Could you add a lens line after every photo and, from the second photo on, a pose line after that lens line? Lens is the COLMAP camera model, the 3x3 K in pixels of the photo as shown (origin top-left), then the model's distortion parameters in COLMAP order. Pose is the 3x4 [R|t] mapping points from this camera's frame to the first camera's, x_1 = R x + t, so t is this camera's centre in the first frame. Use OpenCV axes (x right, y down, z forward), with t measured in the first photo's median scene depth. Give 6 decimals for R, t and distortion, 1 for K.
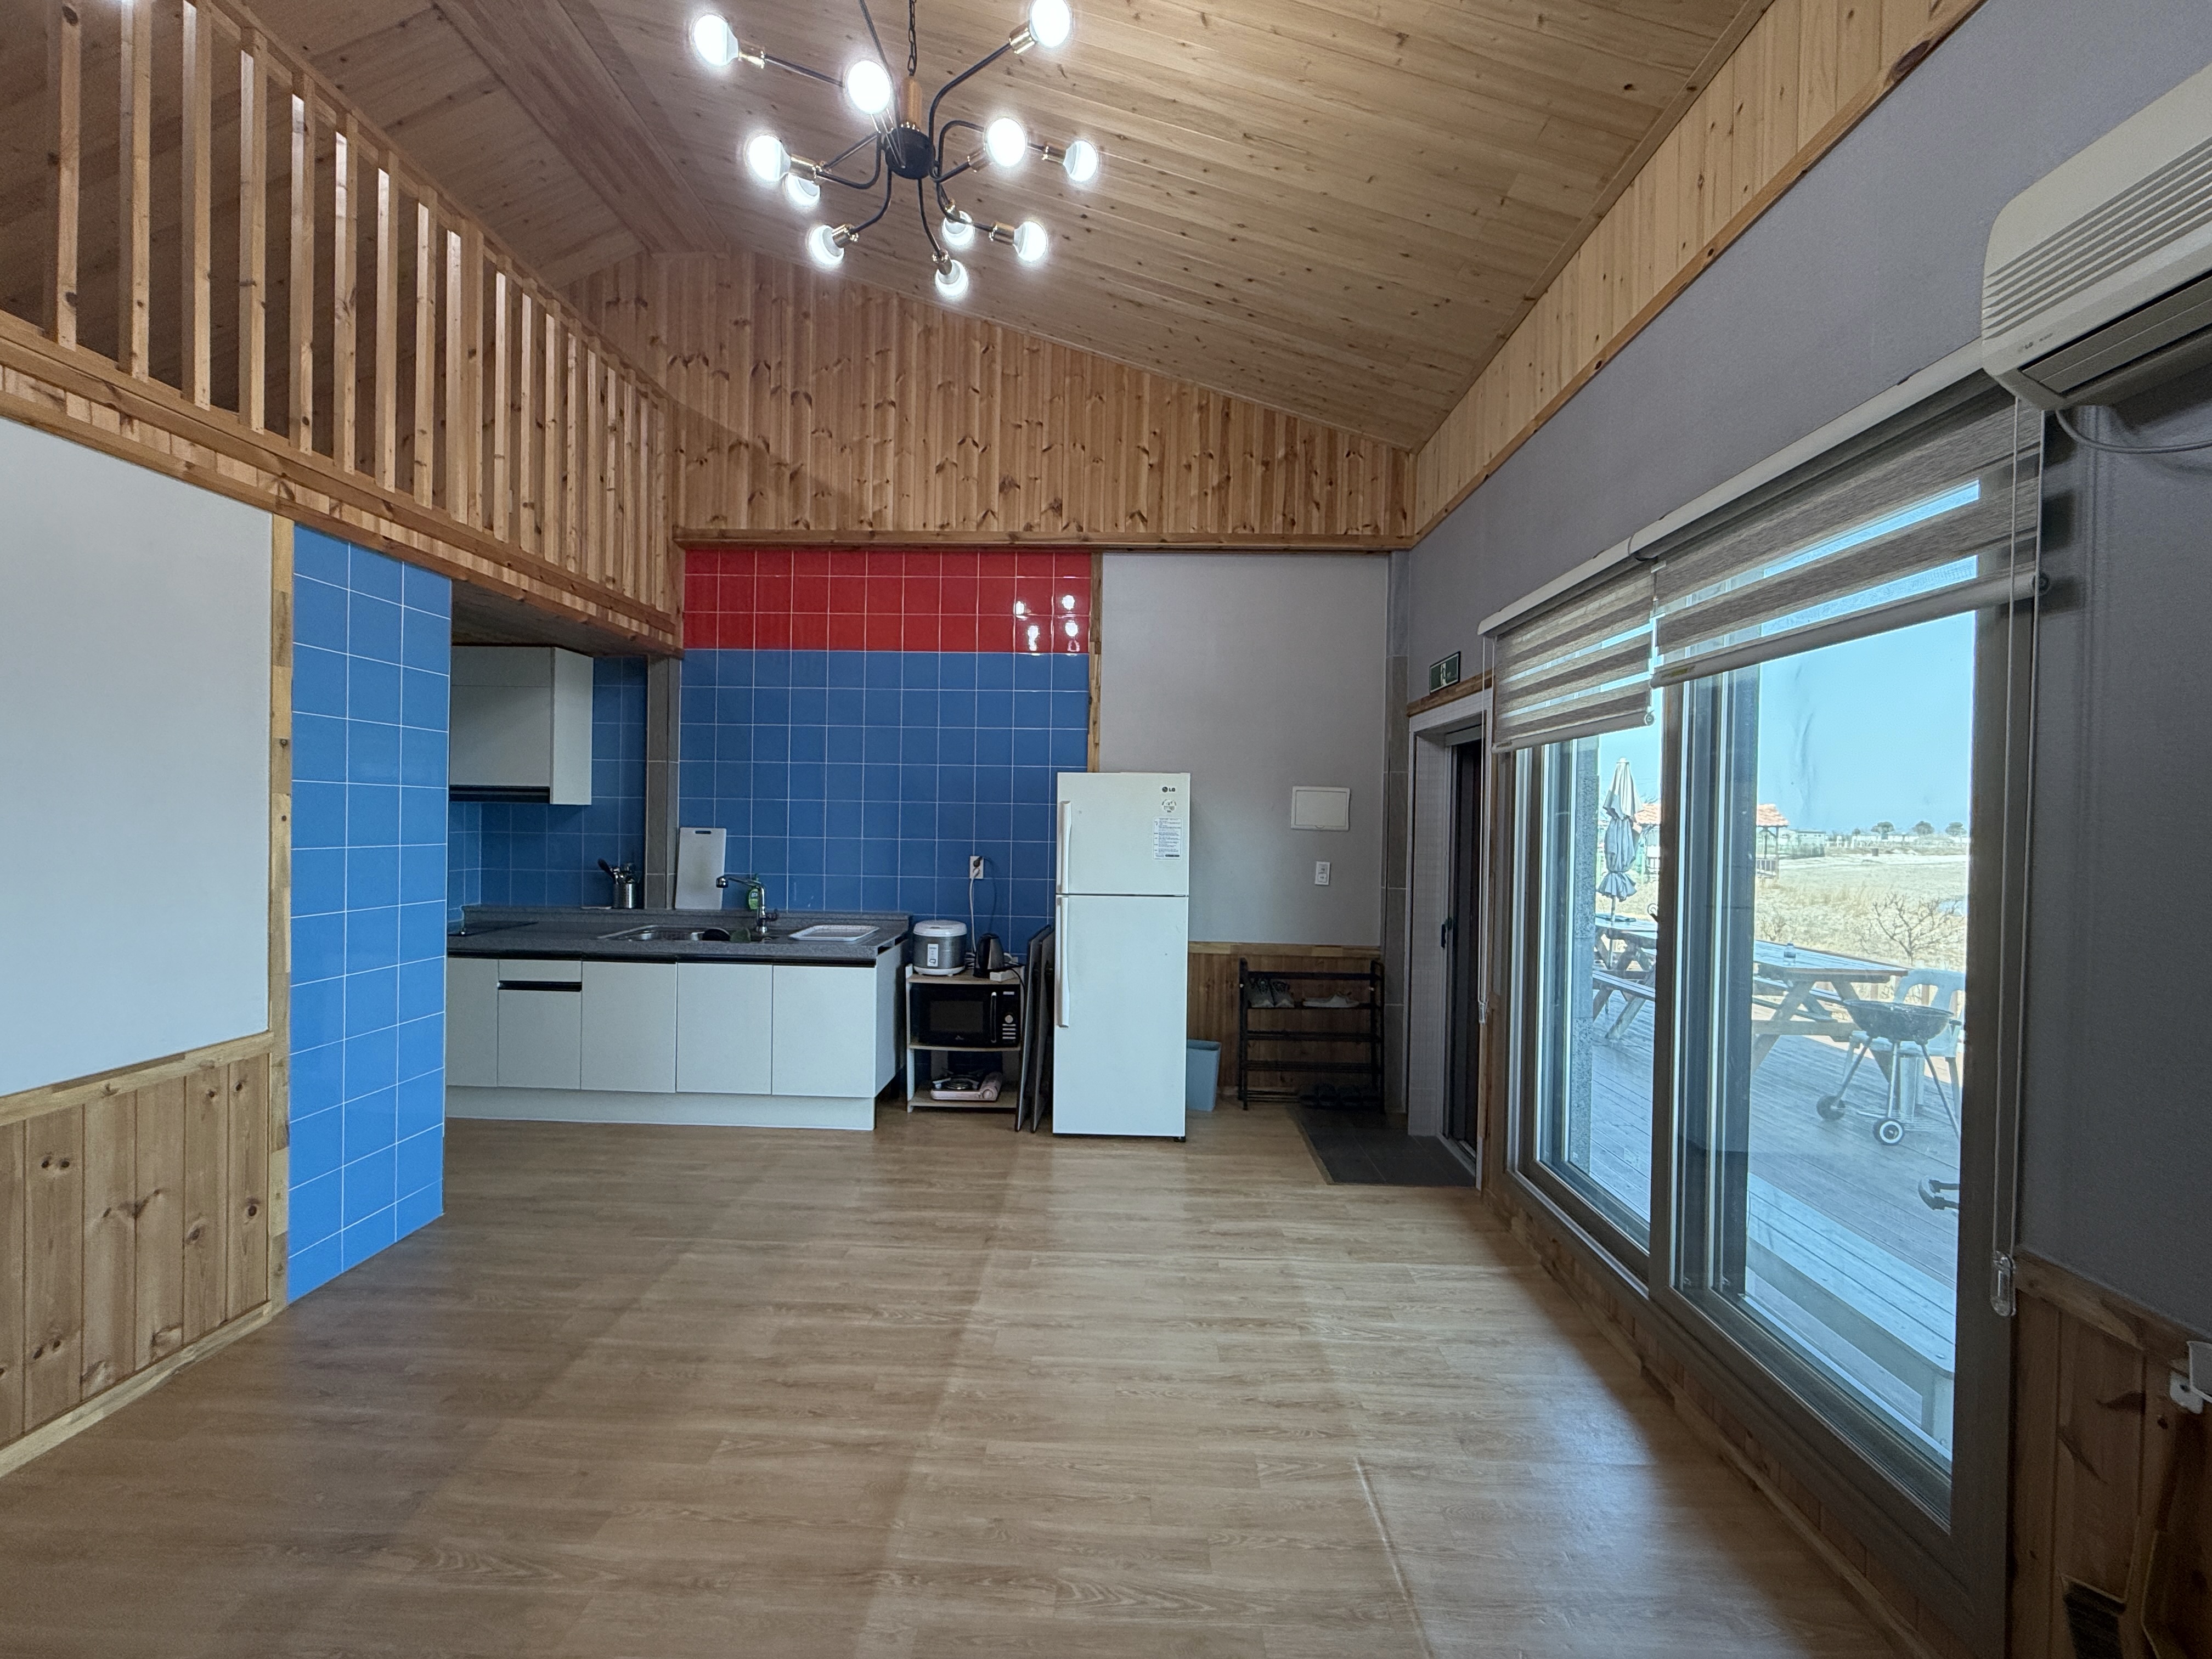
lens RADIAL K [[880.5, 0, 1104.3], [0, 880.5, 829.0], [0, 0, 1]] dist [0.000088, 0.000302]
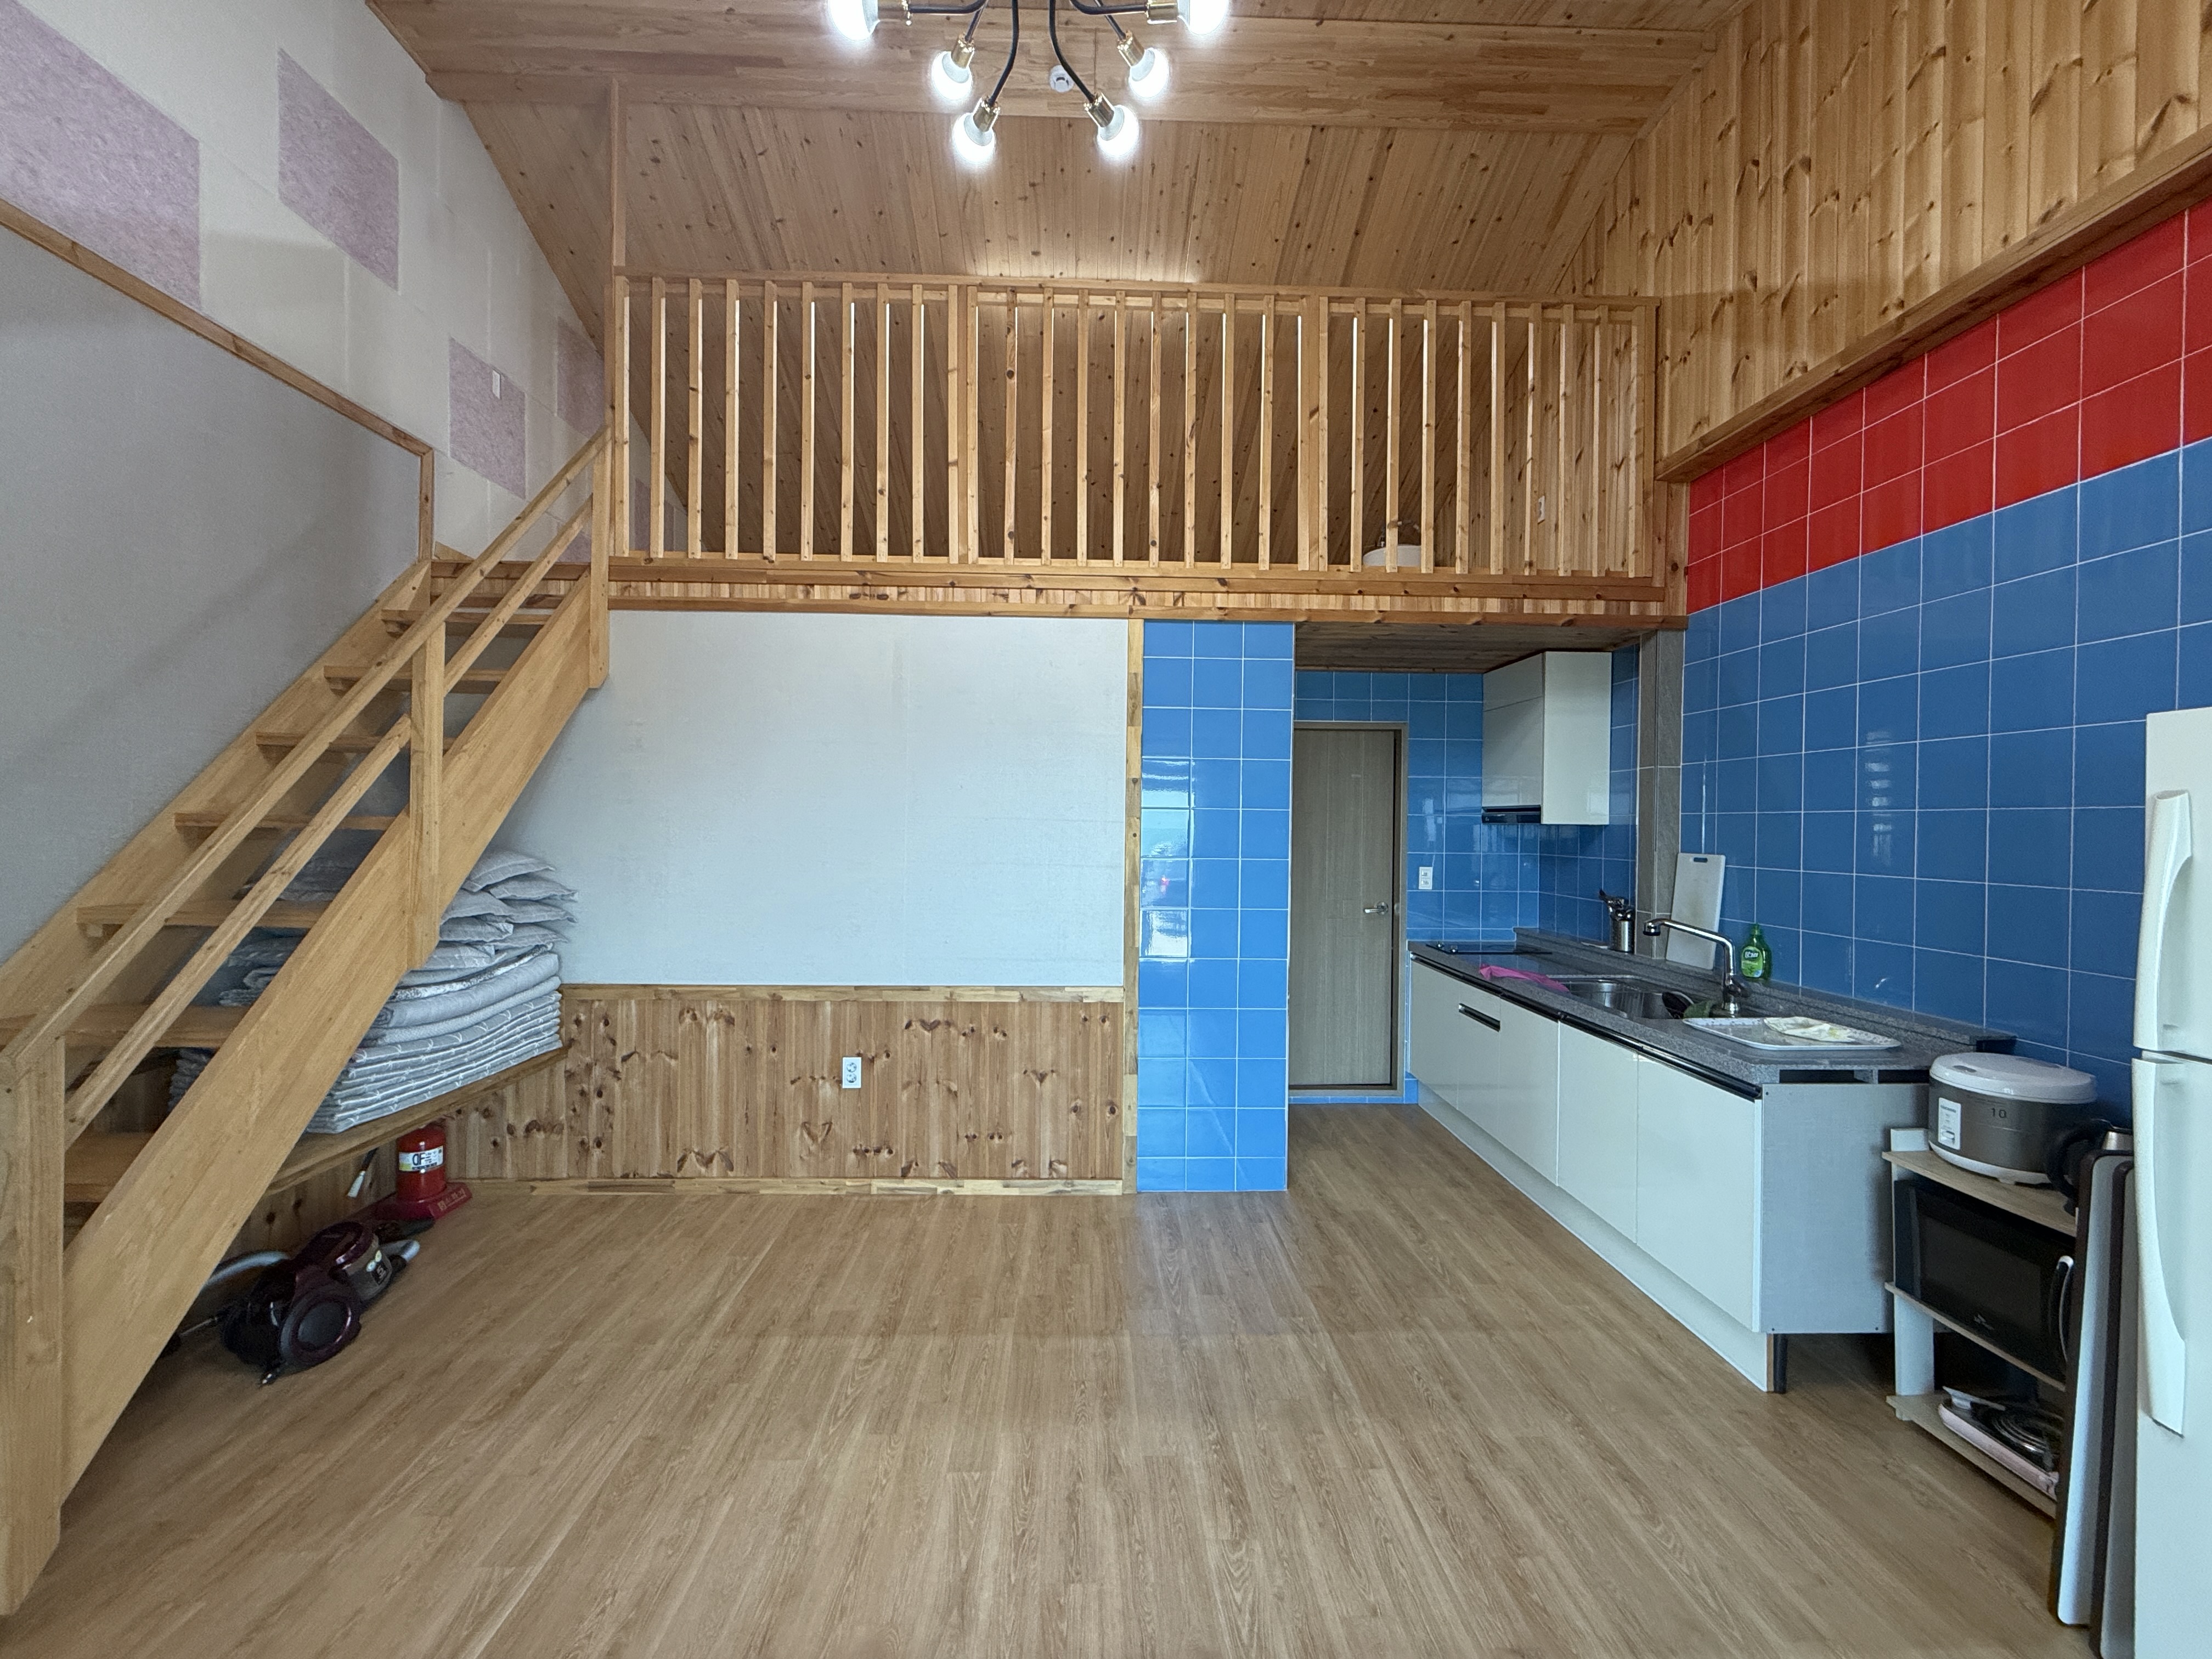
lens RADIAL K [[880.5, 0, 1101.8], [0, 880.5, 828.9], [0, 0, 1]] dist [0.000088, 0.000302]
pose [[0.061226, -0.010395, -0.998070, 0.279581], [-0.021268, 0.999705, -0.011717, -0.003114], [0.997897, 0.021945, 0.060987, 0.537081]]
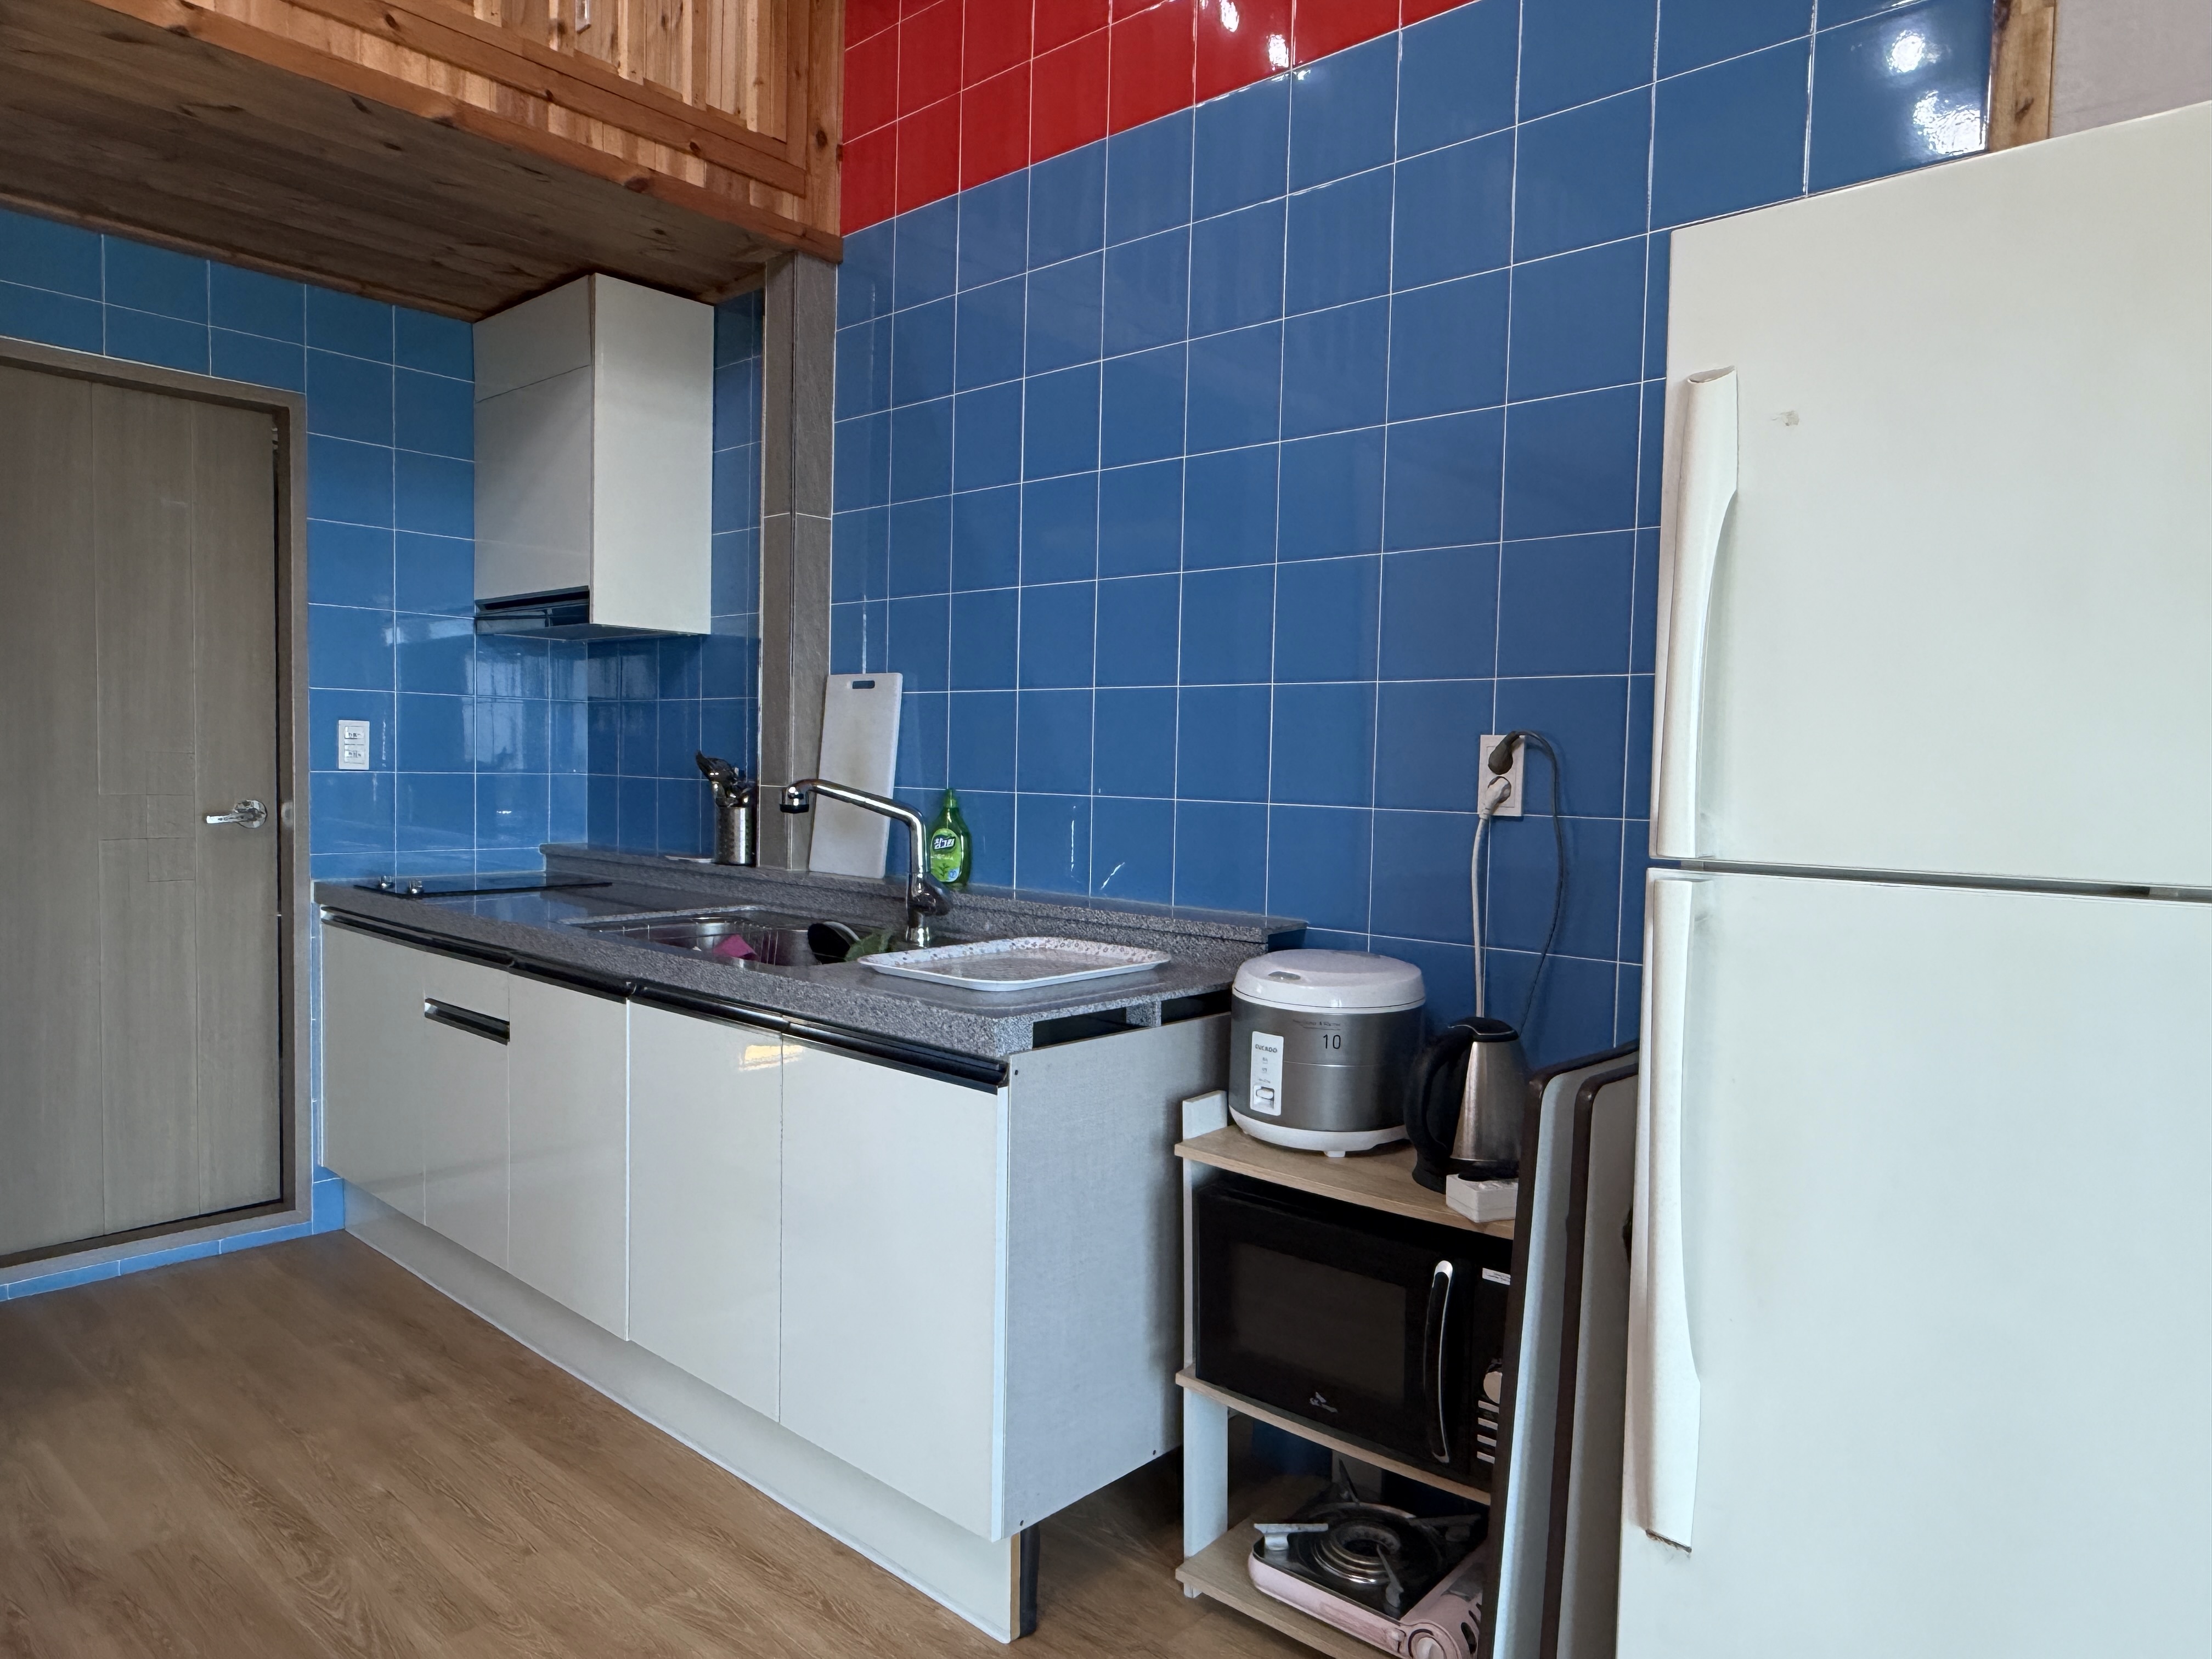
lens RADIAL K [[1416.5, 0, 1095.6], [0, 1416.5, 838.2], [0, 0, 1]] dist [0.000642, 0.000796]
pose [[0.760208, 0.033899, -0.648795, 0.055390], [-0.017003, 0.999334, 0.032292, 0.059498], [0.649457, -0.013517, 0.760278, 0.669877]]
